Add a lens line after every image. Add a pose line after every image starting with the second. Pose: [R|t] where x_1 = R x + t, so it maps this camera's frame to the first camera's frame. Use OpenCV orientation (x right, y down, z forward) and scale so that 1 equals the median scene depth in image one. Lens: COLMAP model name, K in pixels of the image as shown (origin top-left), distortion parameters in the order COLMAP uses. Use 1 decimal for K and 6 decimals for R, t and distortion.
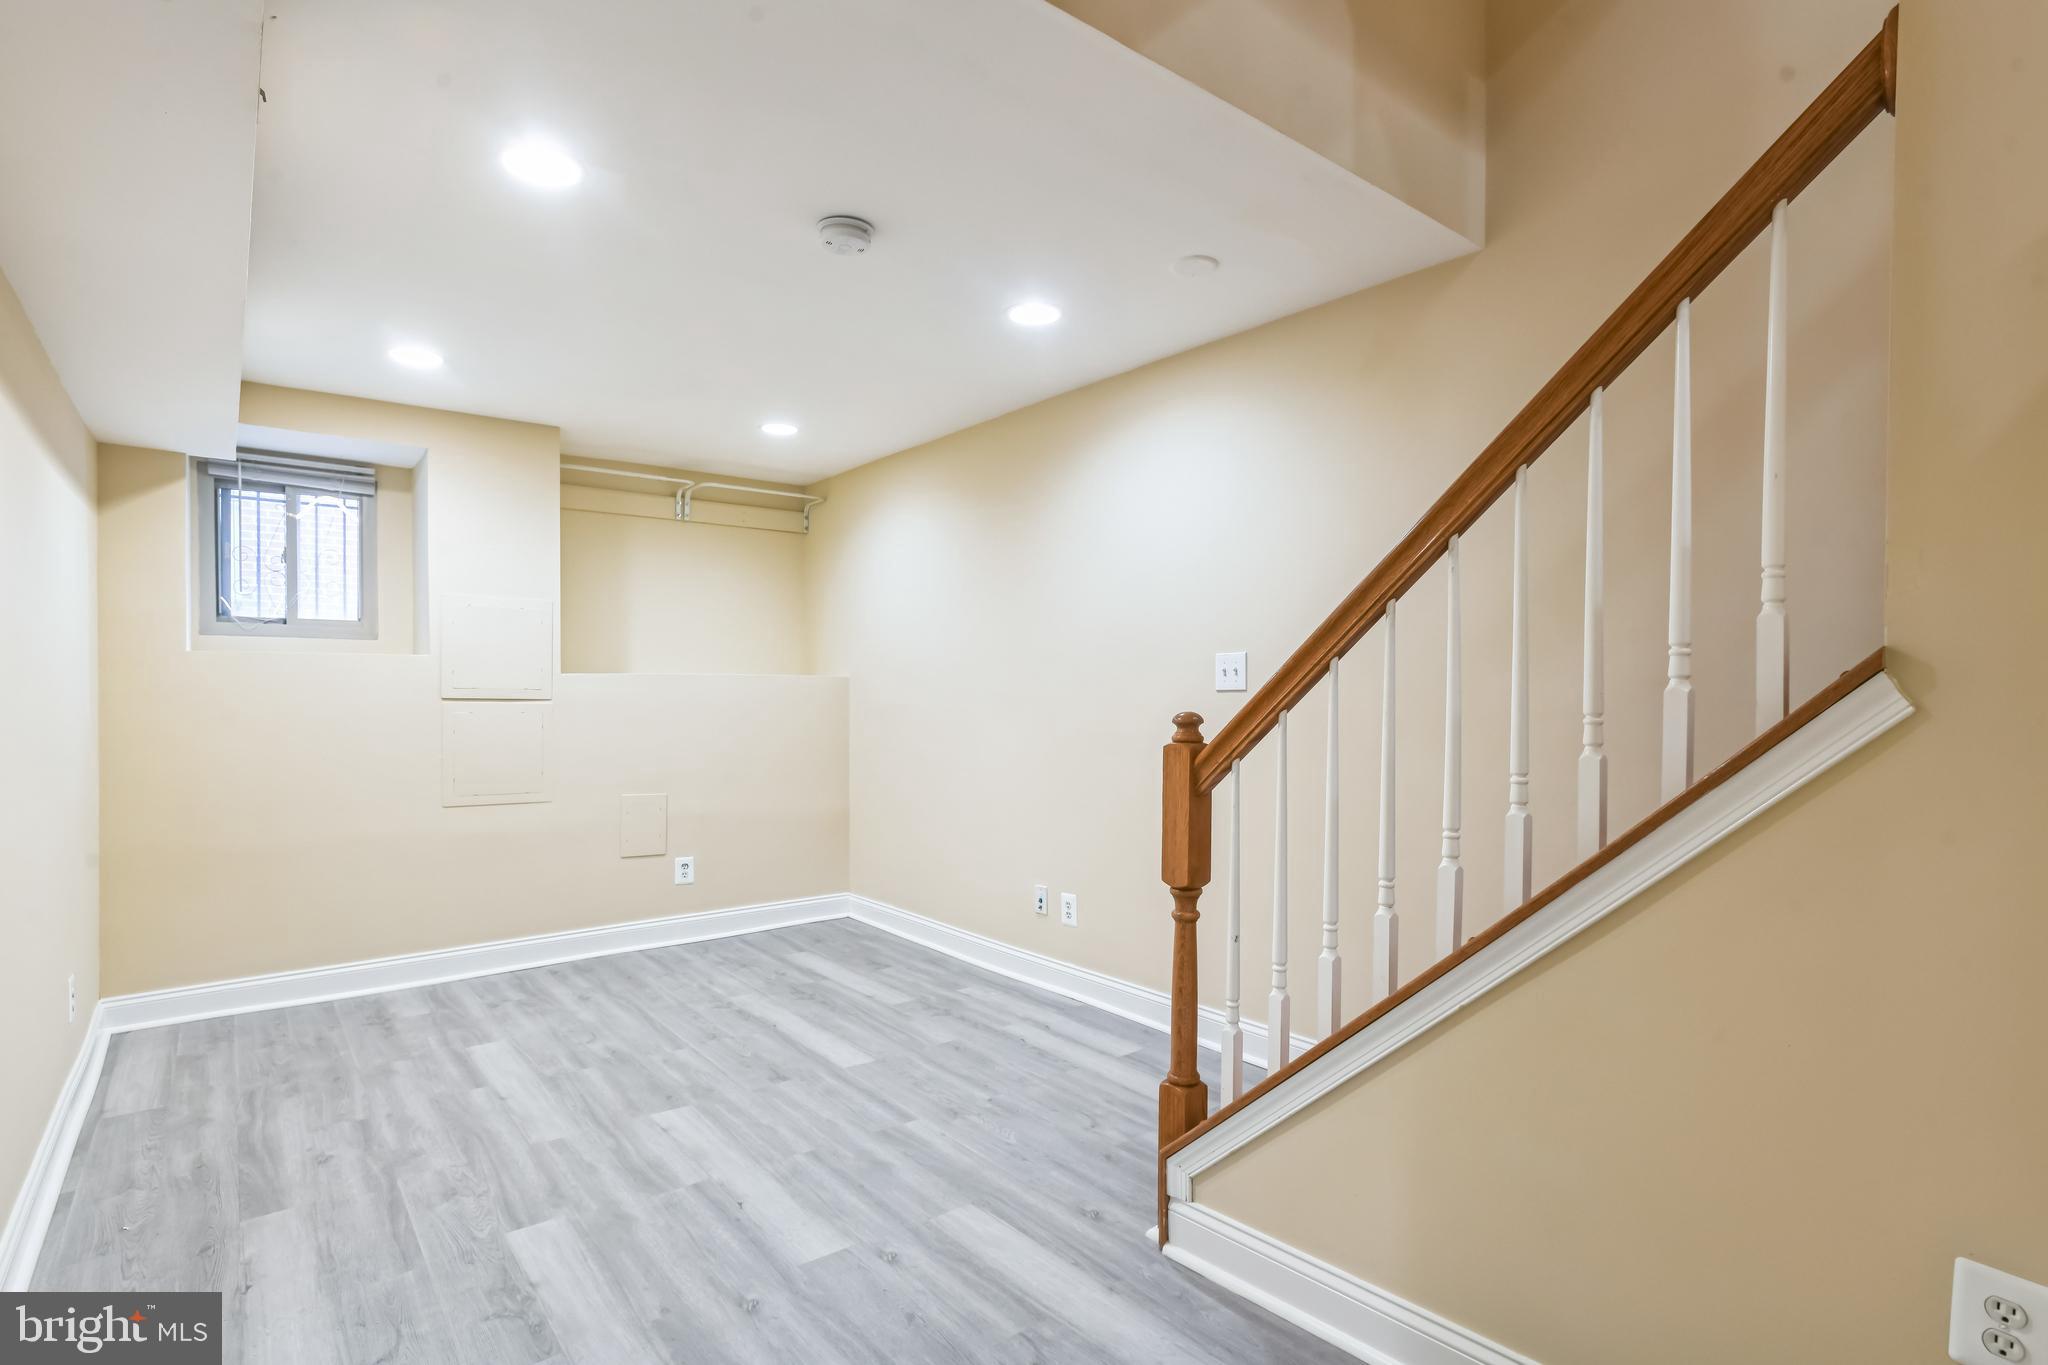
lens RADIAL K [[1011.6, 0, 1006.5], [0, 1011.6, 685.4], [0, 0, 1]] dist [-0.008478, 0.008370]
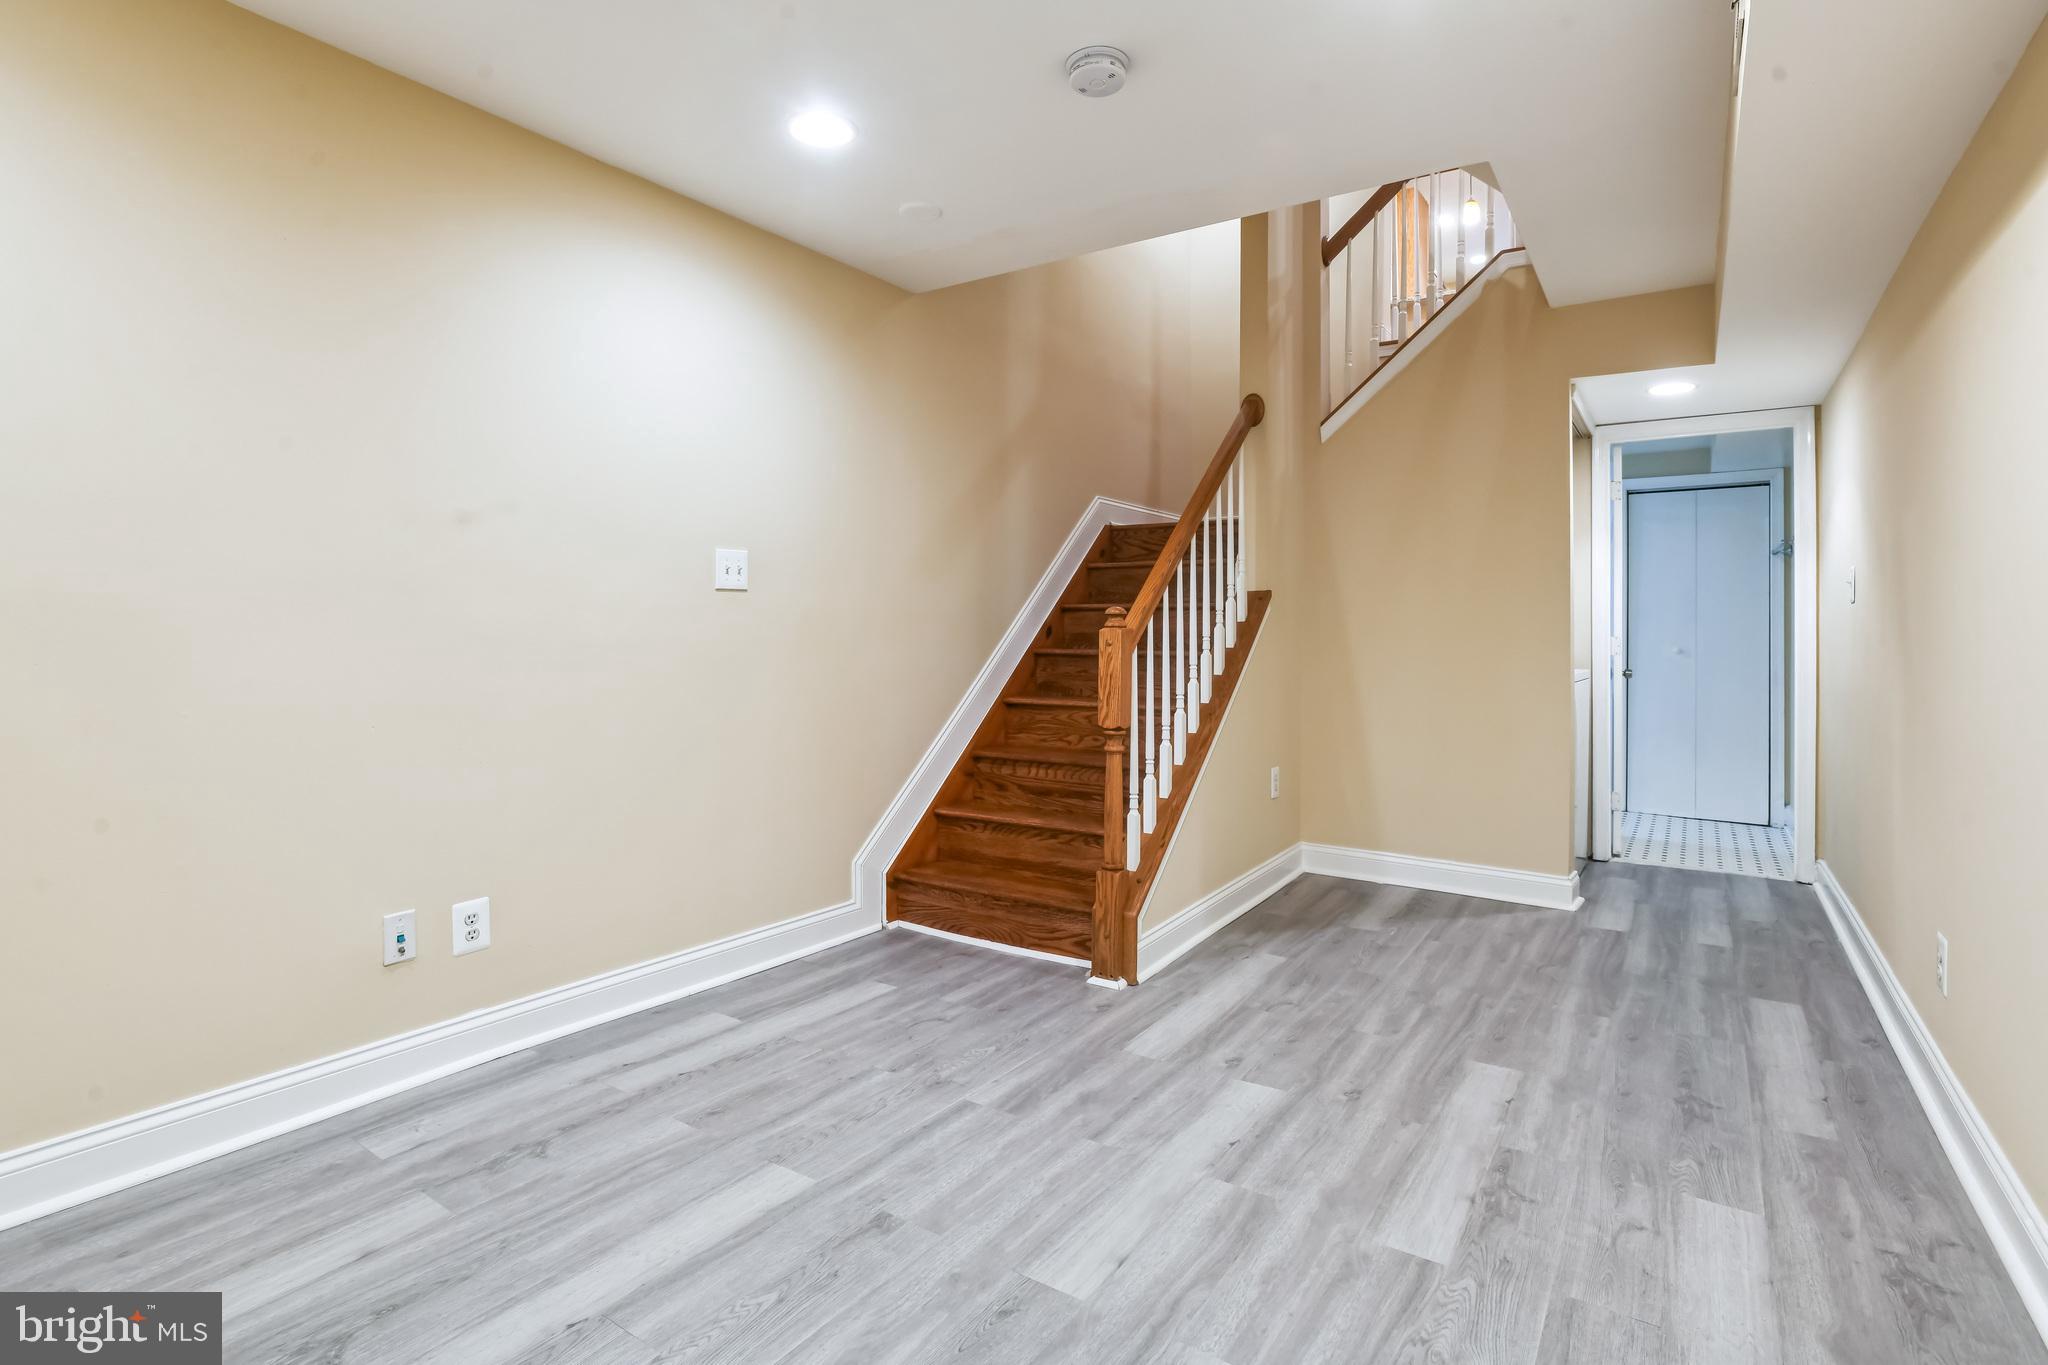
lens RADIAL K [[1011.6, 0, 1028.6], [0, 1011.6, 673.7], [0, 0, 1]] dist [-0.008478, 0.008370]
pose [[-0.324384, -0.027930, 0.945513, -0.946029], [-0.022108, 0.999515, 0.021941, 0.070158], [-0.945667, -0.013786, -0.324844, 1.329691]]
